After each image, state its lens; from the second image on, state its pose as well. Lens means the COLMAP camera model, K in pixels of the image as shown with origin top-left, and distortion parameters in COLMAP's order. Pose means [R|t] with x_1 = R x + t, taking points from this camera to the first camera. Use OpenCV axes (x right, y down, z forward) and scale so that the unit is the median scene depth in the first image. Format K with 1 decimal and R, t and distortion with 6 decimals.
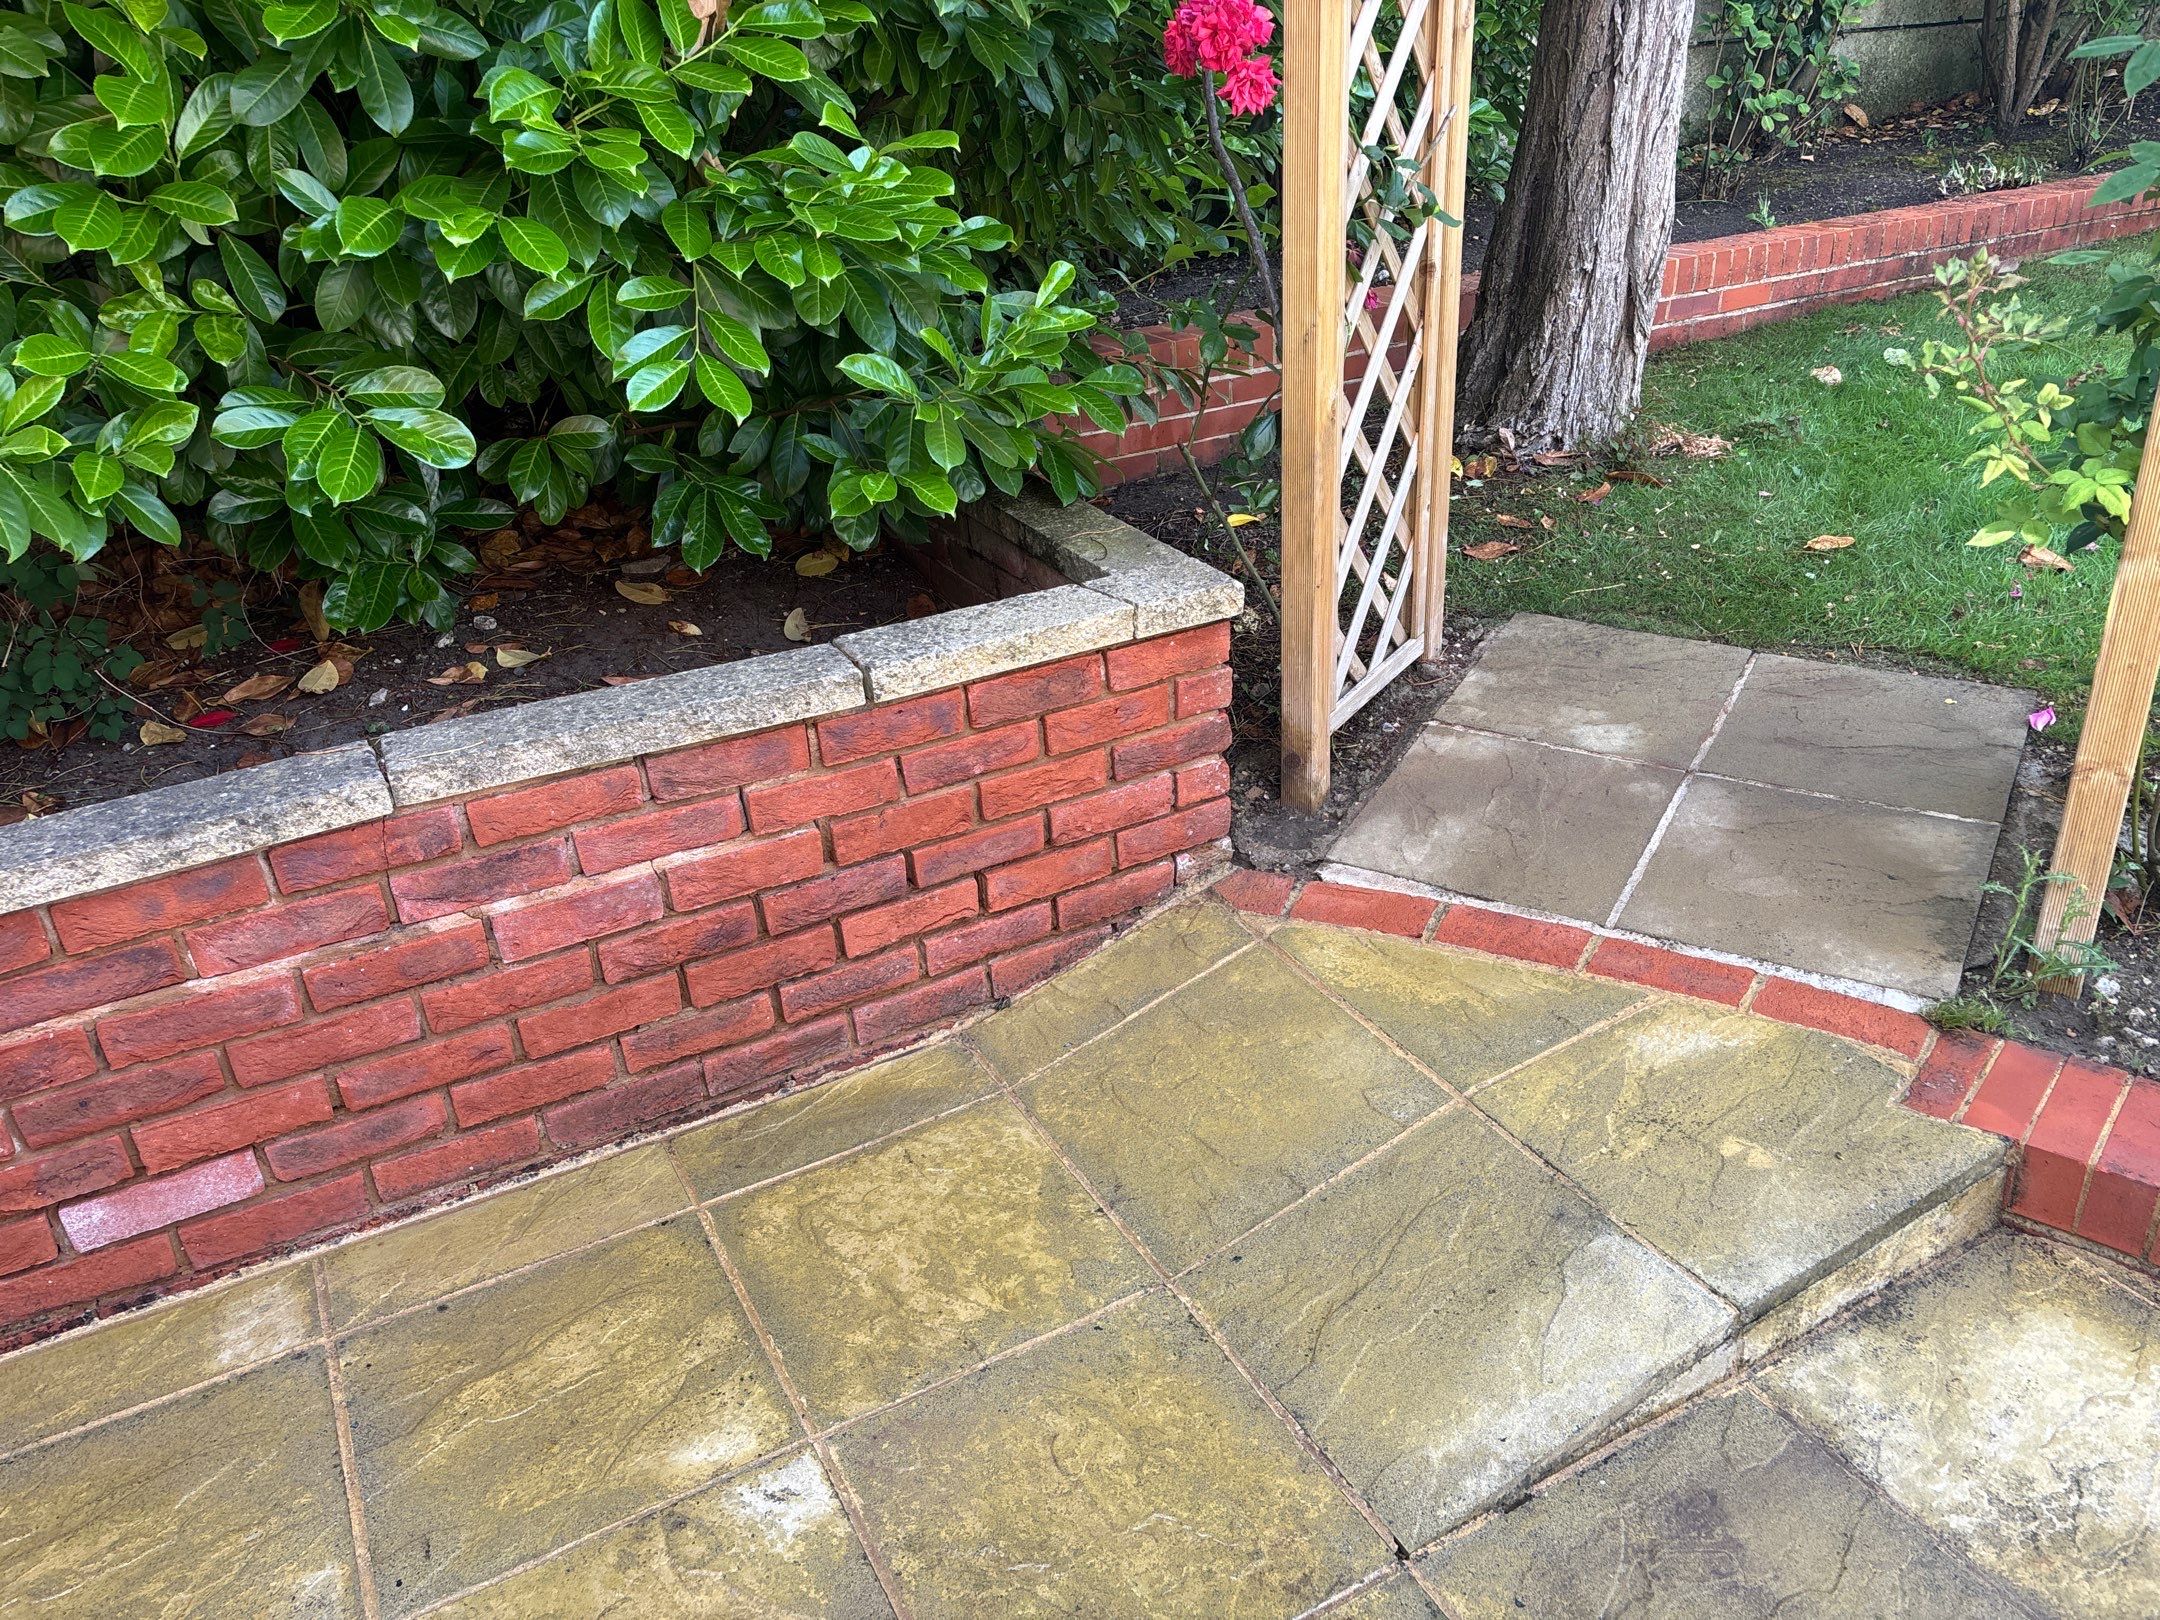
lens RADIAL K [[1634.9, 0, 1035.5], [0, 1634.9, 779.6], [0, 0, 1]] dist [0.024748, -0.005766]
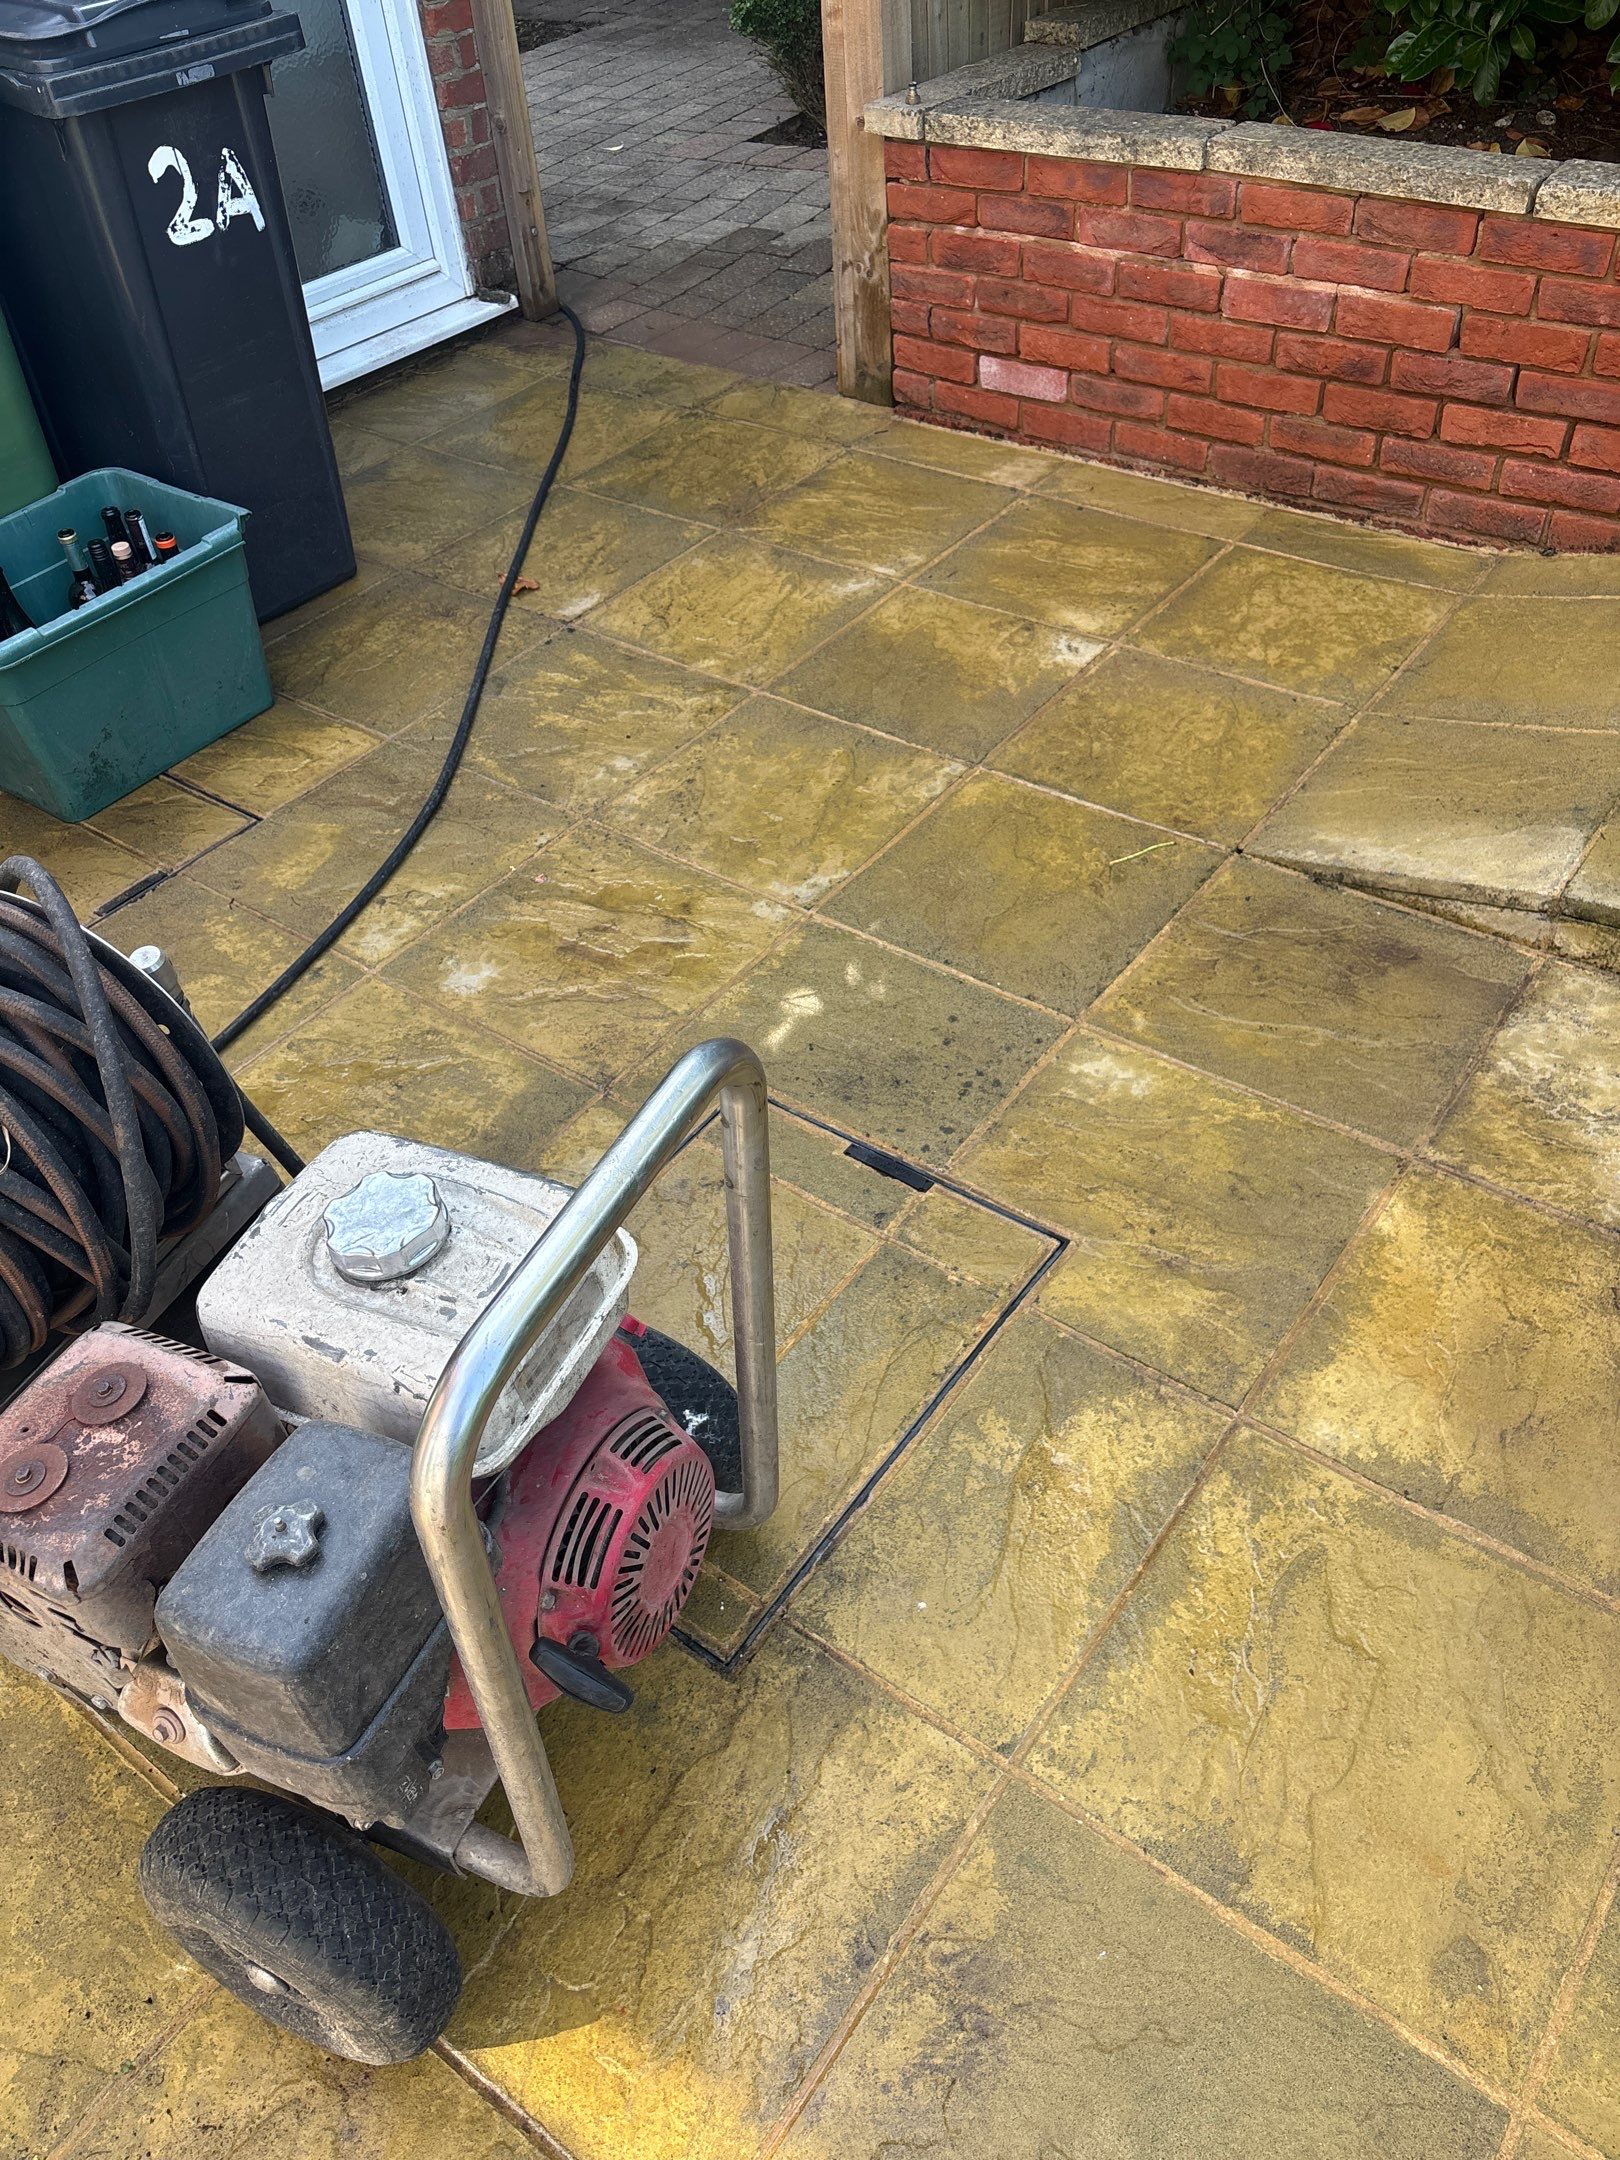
lens RADIAL K [[1609.5, 0, 810.0], [0, 1609.5, 1080.0], [0, 0, 1]] dist [0.000247, -0.002597]
pose [[0.417277, 0.647553, -0.637617, 0.893004], [-0.352586, 0.762018, 0.543150, -0.018592], [0.837594, -0.001829, 0.546291, -0.094432]]
